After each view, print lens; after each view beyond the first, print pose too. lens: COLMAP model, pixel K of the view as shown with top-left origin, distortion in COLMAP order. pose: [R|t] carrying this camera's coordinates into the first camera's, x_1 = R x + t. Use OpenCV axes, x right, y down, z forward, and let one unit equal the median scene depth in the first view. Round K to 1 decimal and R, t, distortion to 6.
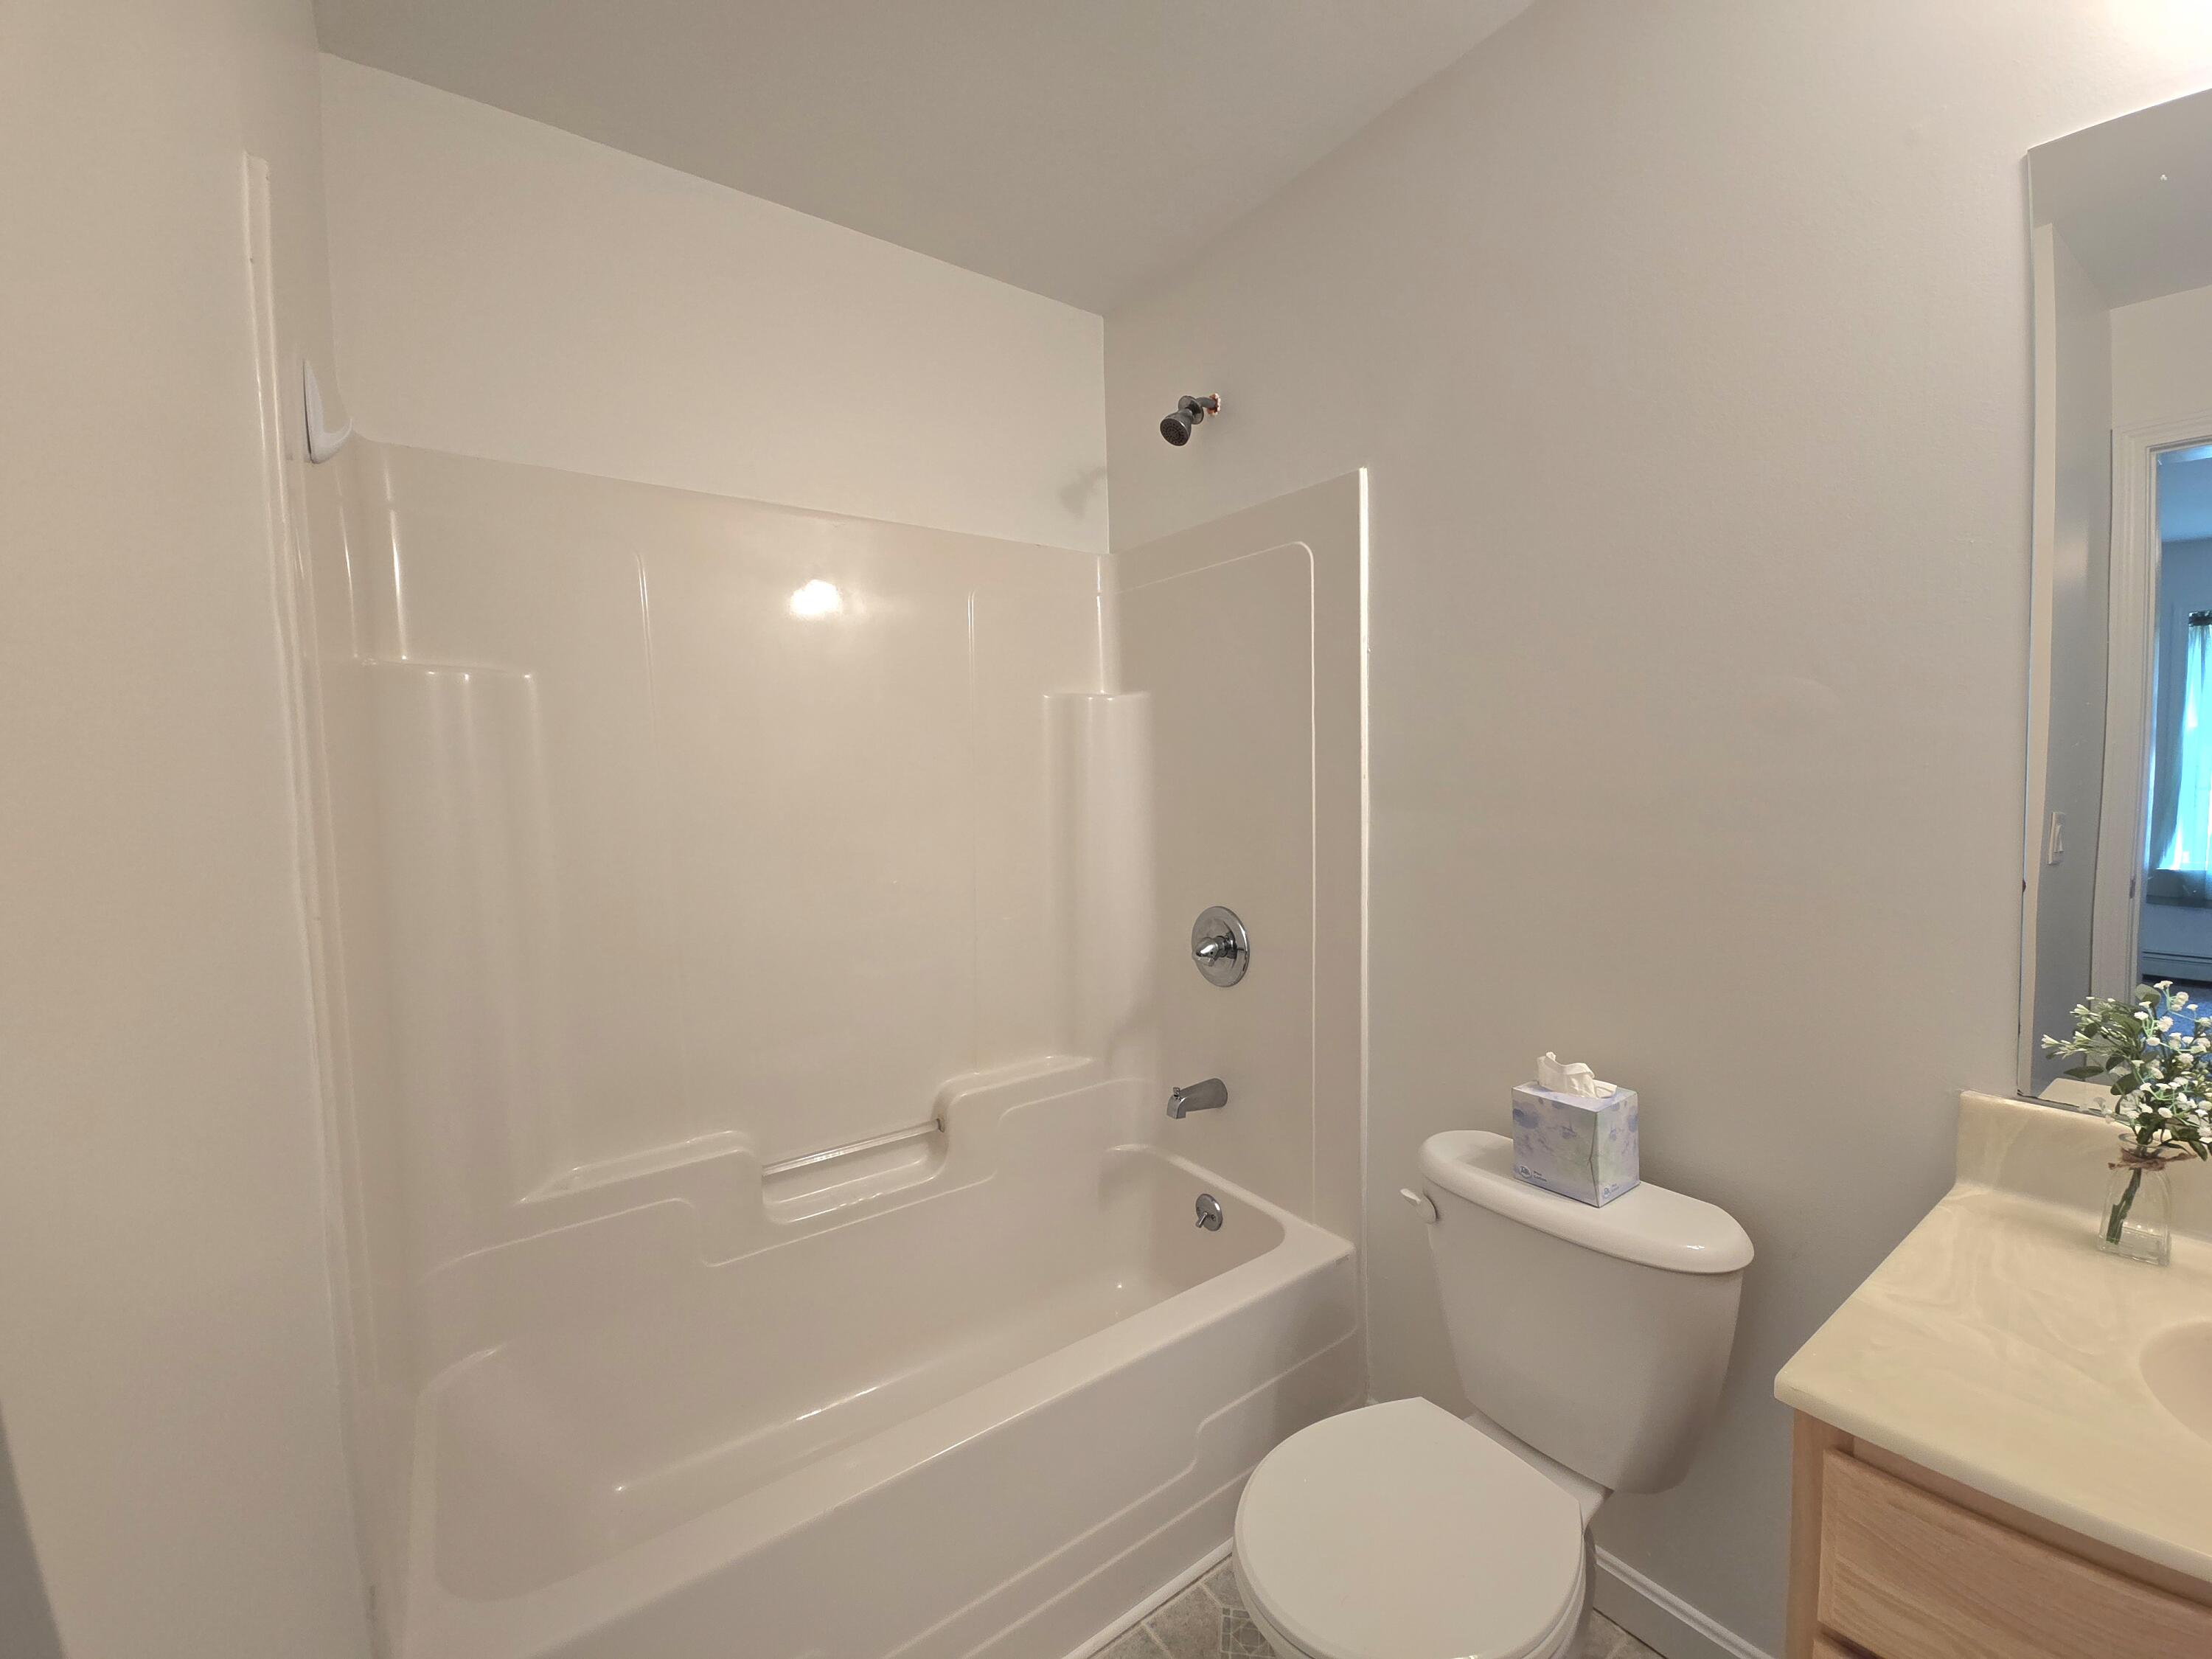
lens RADIAL K [[908.9, 0, 1103.4], [0, 908.9, 834.0], [0, 0, 1]] dist [0.001913, -0.000152]
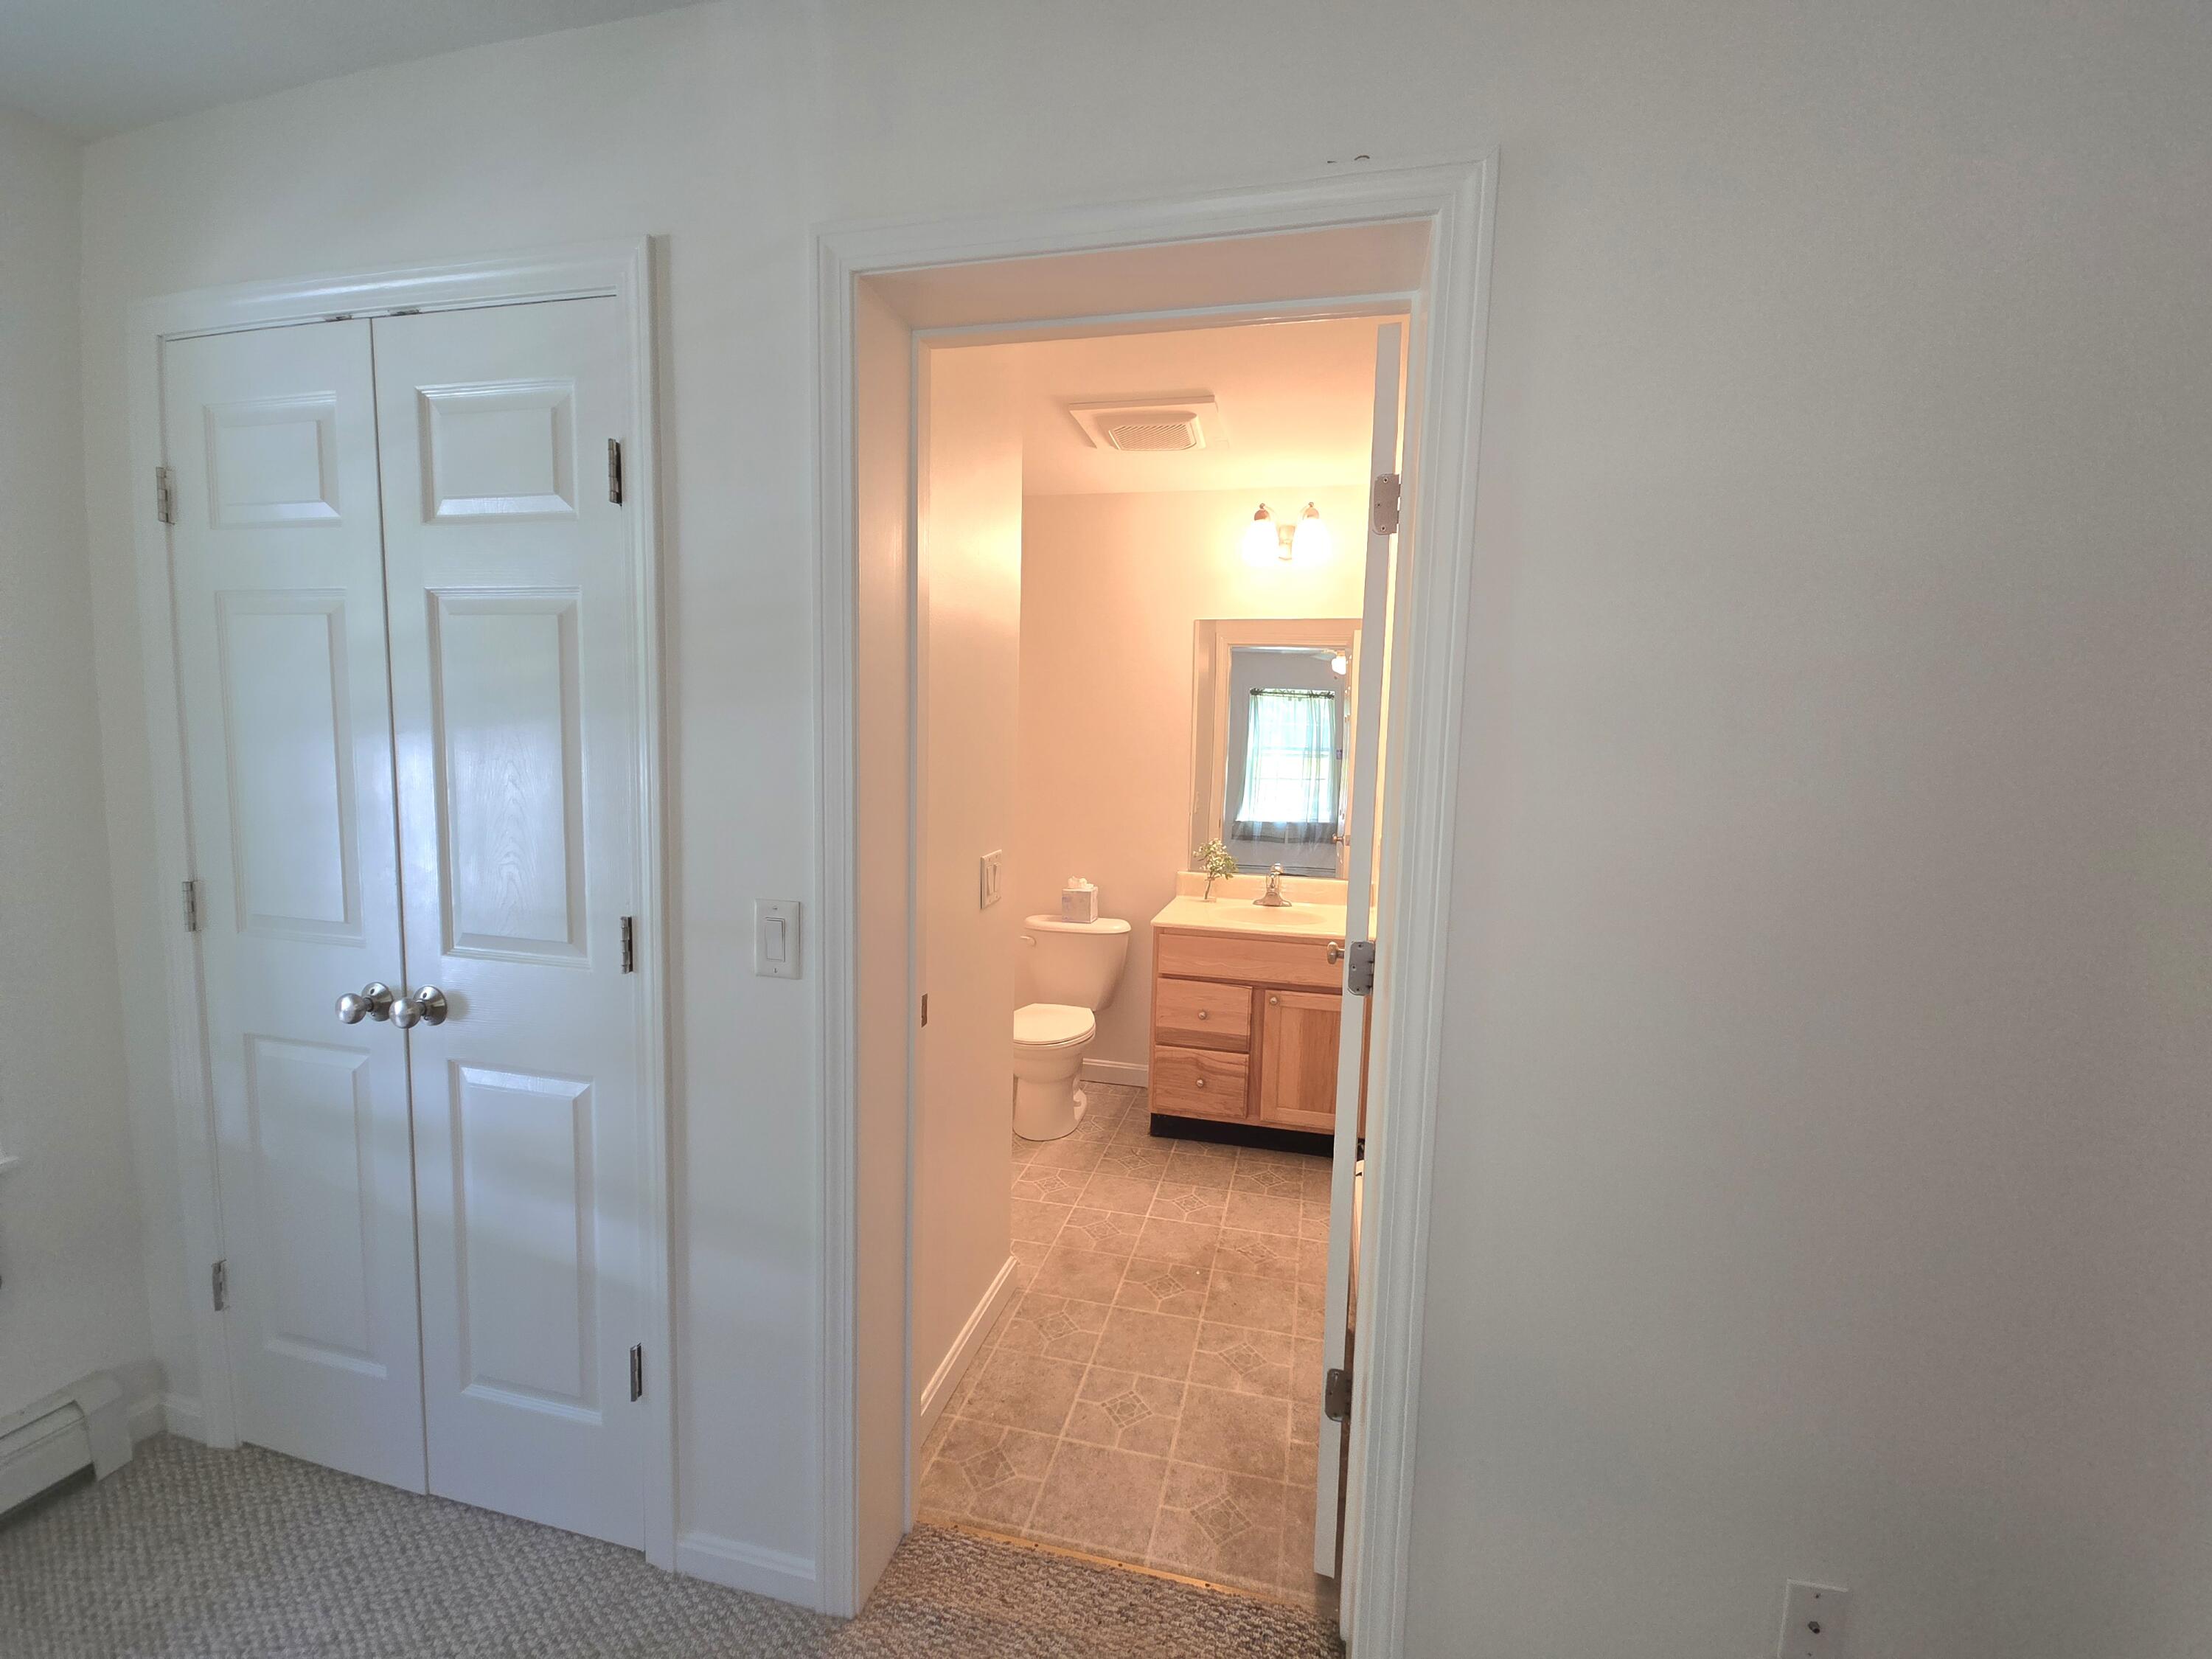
lens RADIAL K [[908.9, 0, 1103.4], [0, 908.9, 834.0], [0, 0, 1]] dist [0.001913, -0.000152]
pose [[0.763844, -0.022227, 0.645018, -1.269843], [0.006497, 0.999621, 0.026752, 0.035053], [-0.645368, -0.016243, 0.763699, -1.233656]]
